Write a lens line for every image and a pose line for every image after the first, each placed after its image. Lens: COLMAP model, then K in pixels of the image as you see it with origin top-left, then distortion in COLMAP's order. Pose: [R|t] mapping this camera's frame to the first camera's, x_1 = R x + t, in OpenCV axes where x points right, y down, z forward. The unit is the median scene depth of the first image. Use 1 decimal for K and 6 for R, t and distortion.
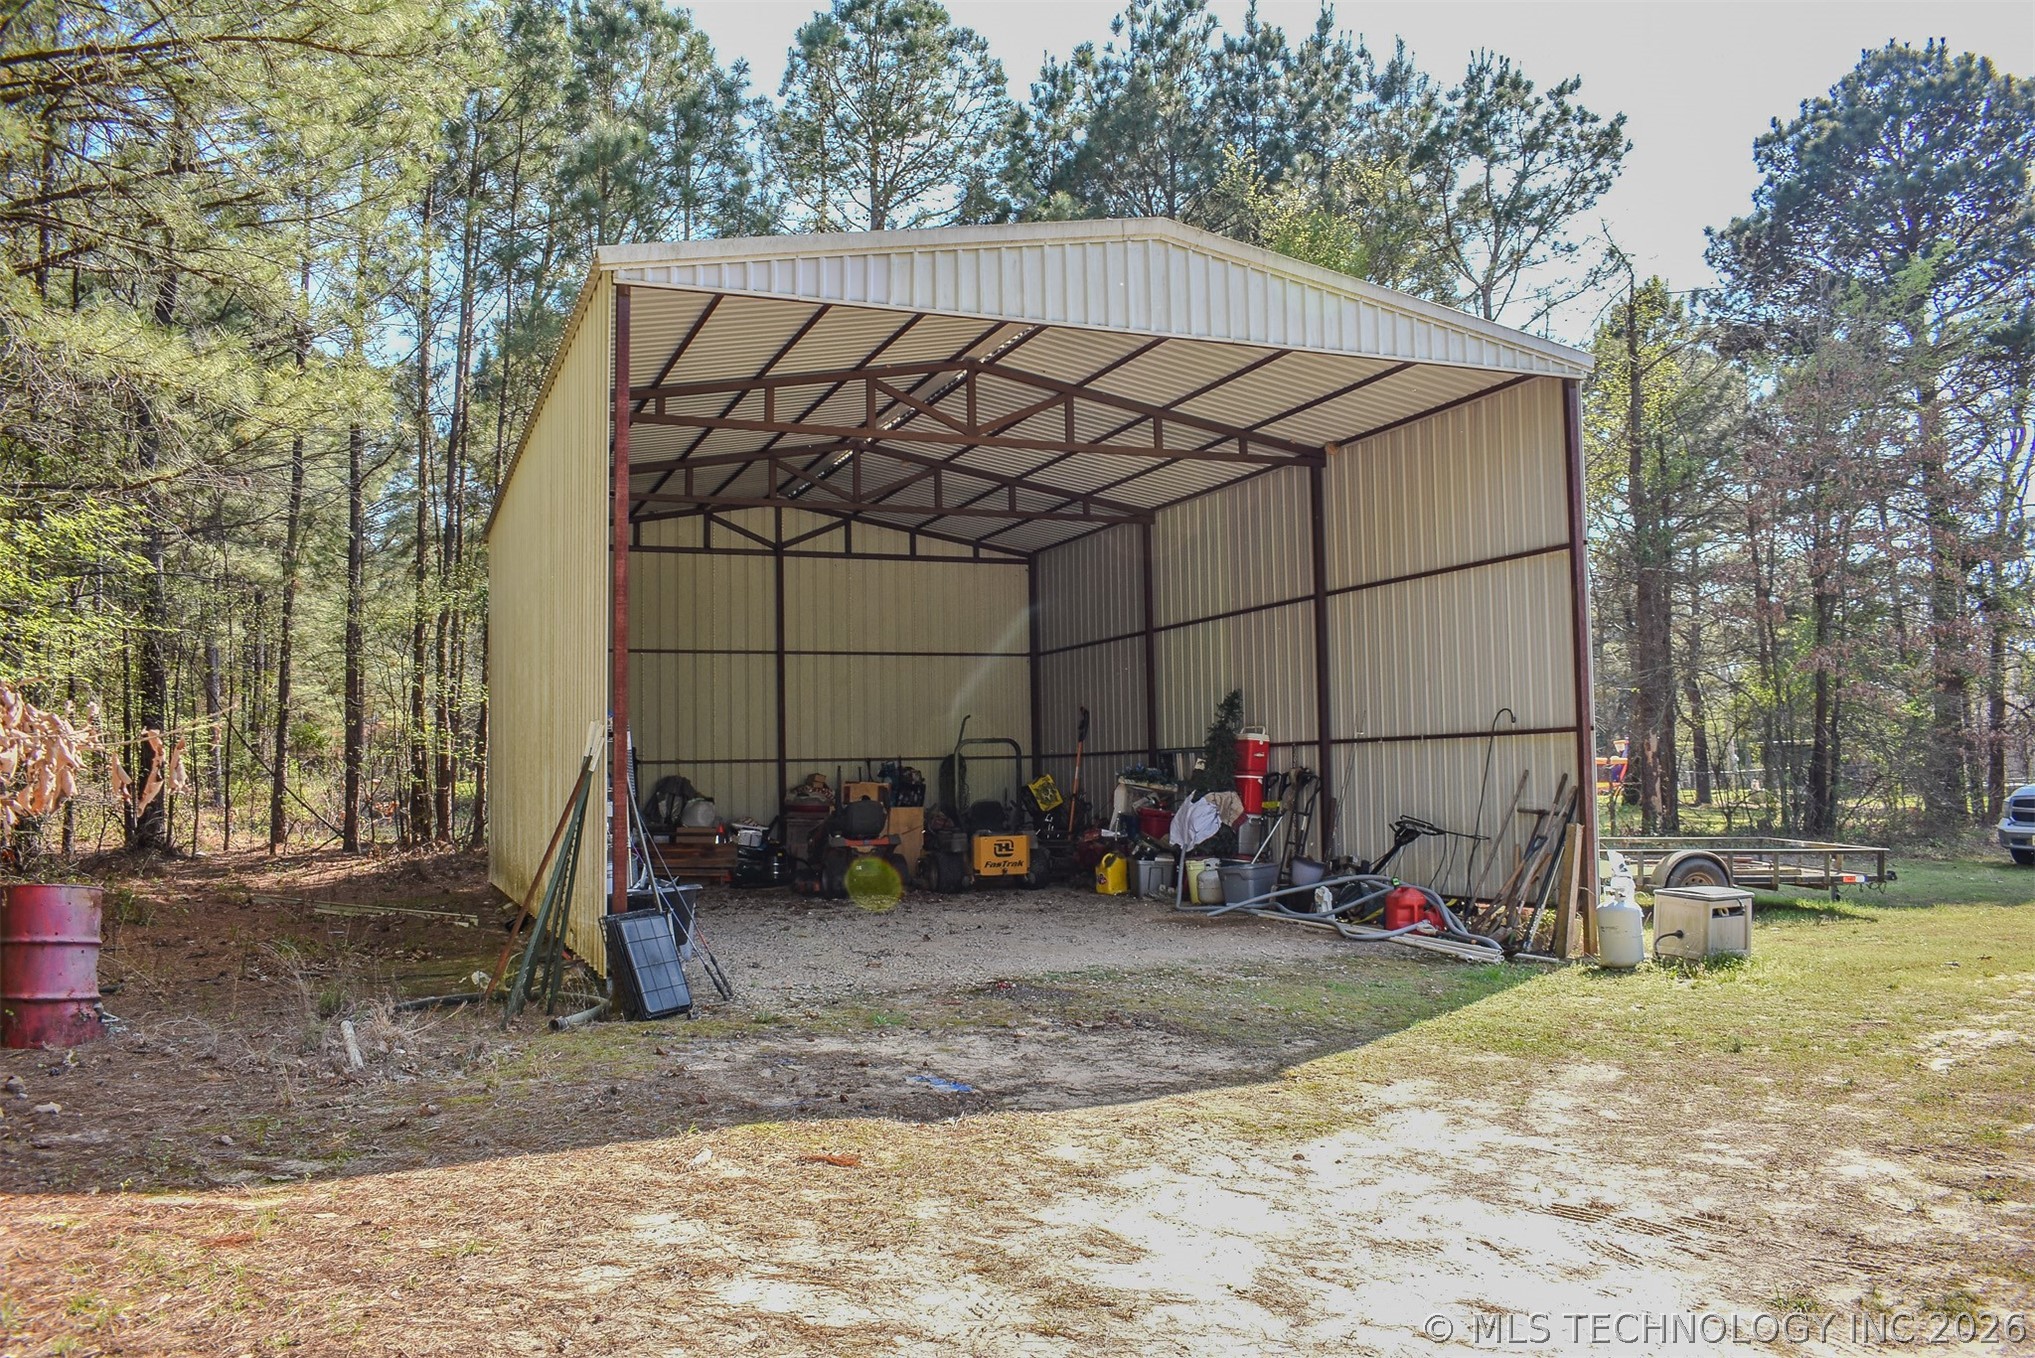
lens RADIAL K [[1602.5, 0, 1022.9], [0, 1602.5, 677.8], [0, 0, 1]] dist [-0.084686, 0.000226]
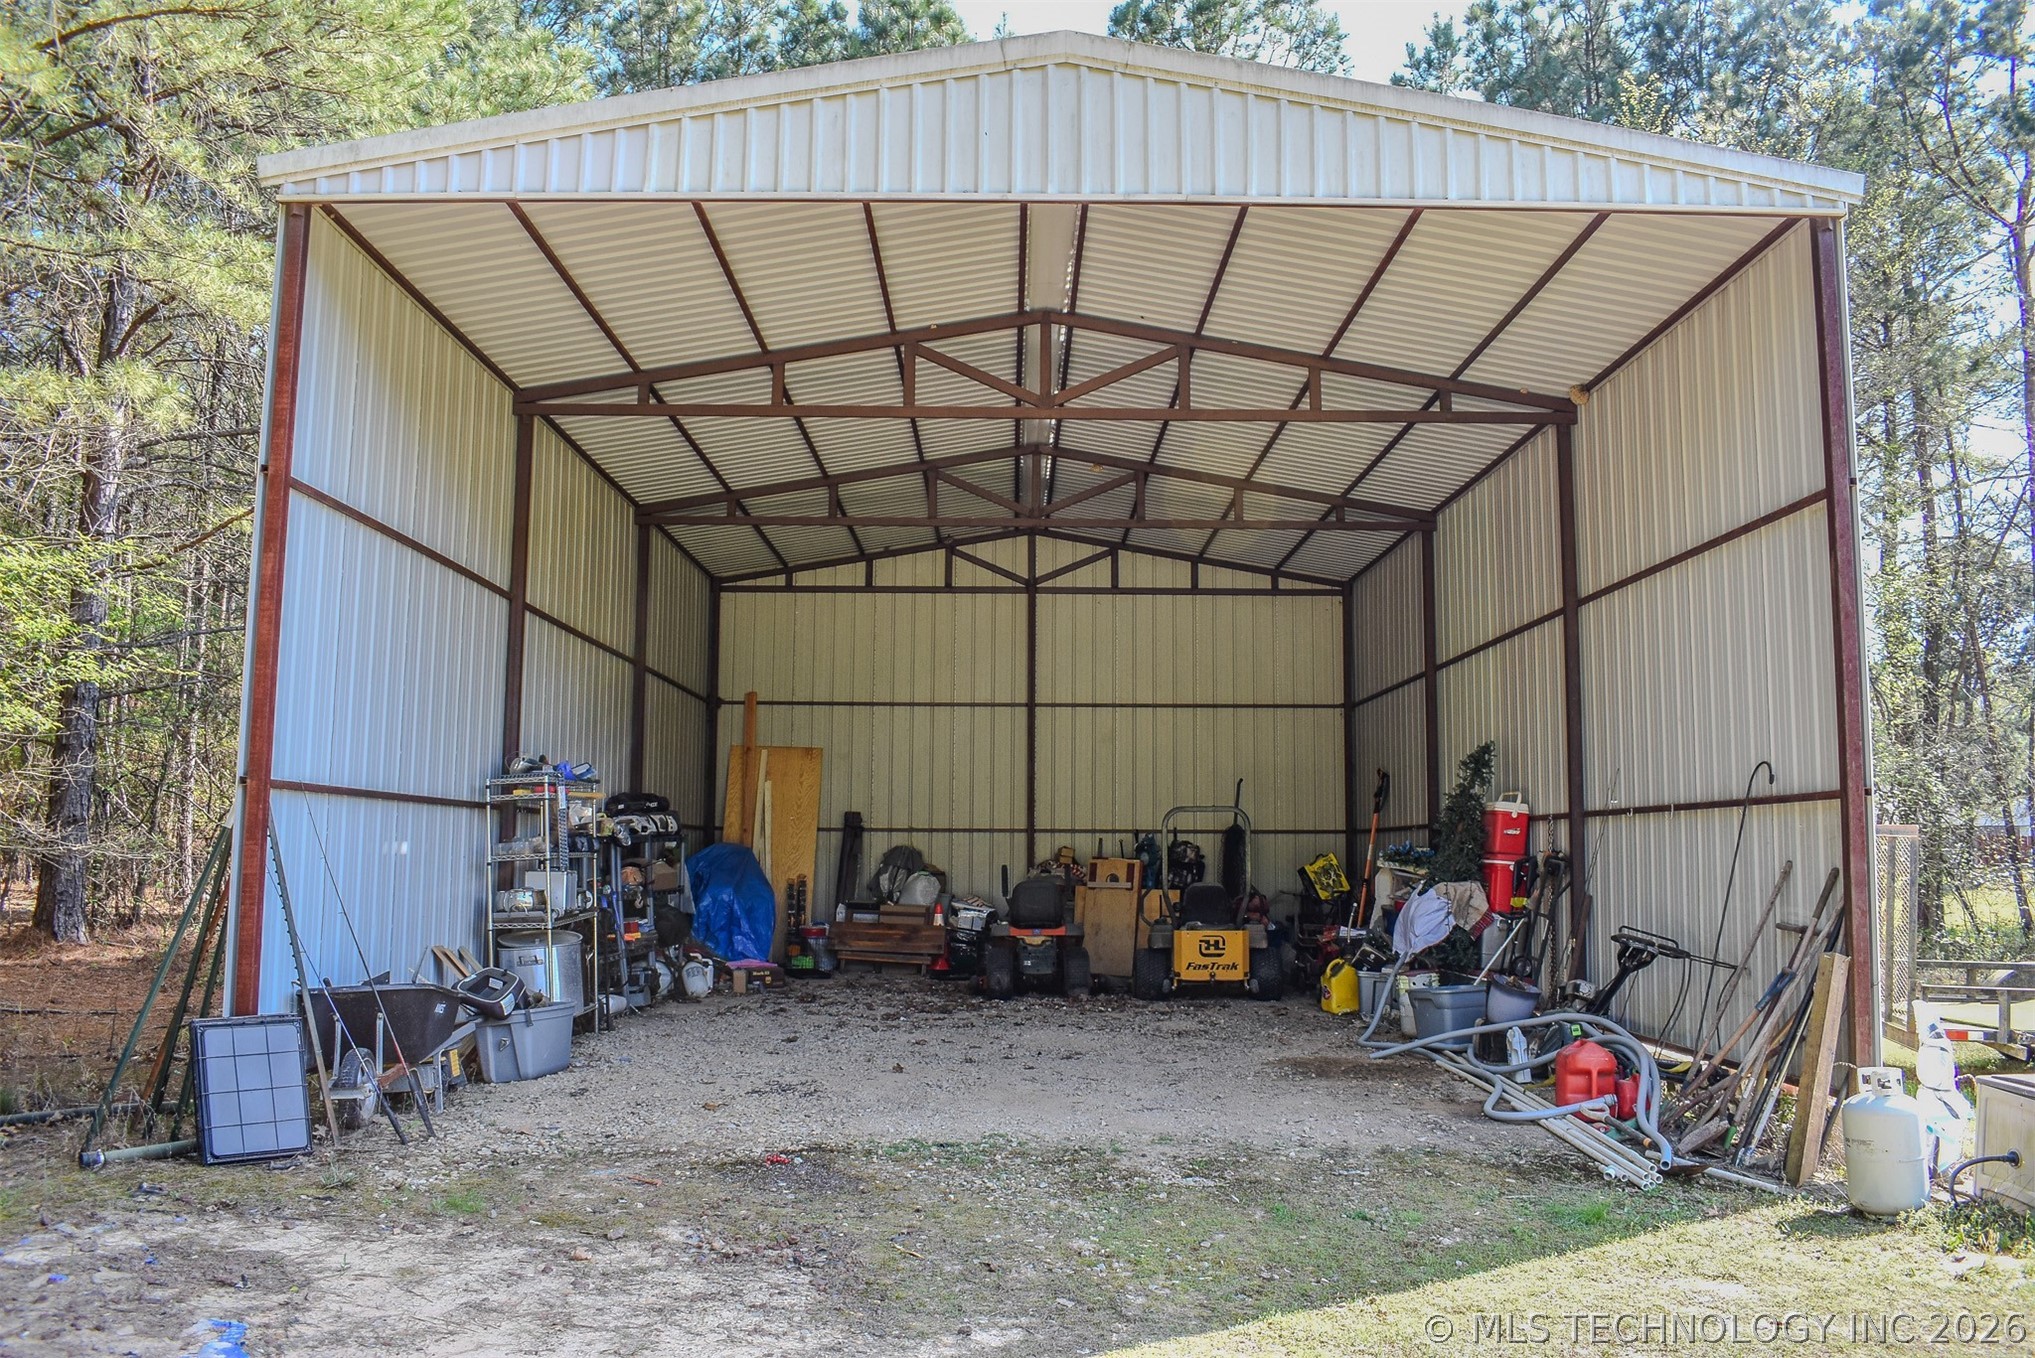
lens RADIAL K [[1602.5, 0, 1012.8], [0, 1602.5, 679.1], [0, 0, 1]] dist [-0.084686, 0.000226]
pose [[0.927068, -0.016795, -0.374516, 0.192896], [-0.000176, 0.998976, -0.045234, 0.011067], [0.374892, 0.042001, 0.926117, 0.232302]]
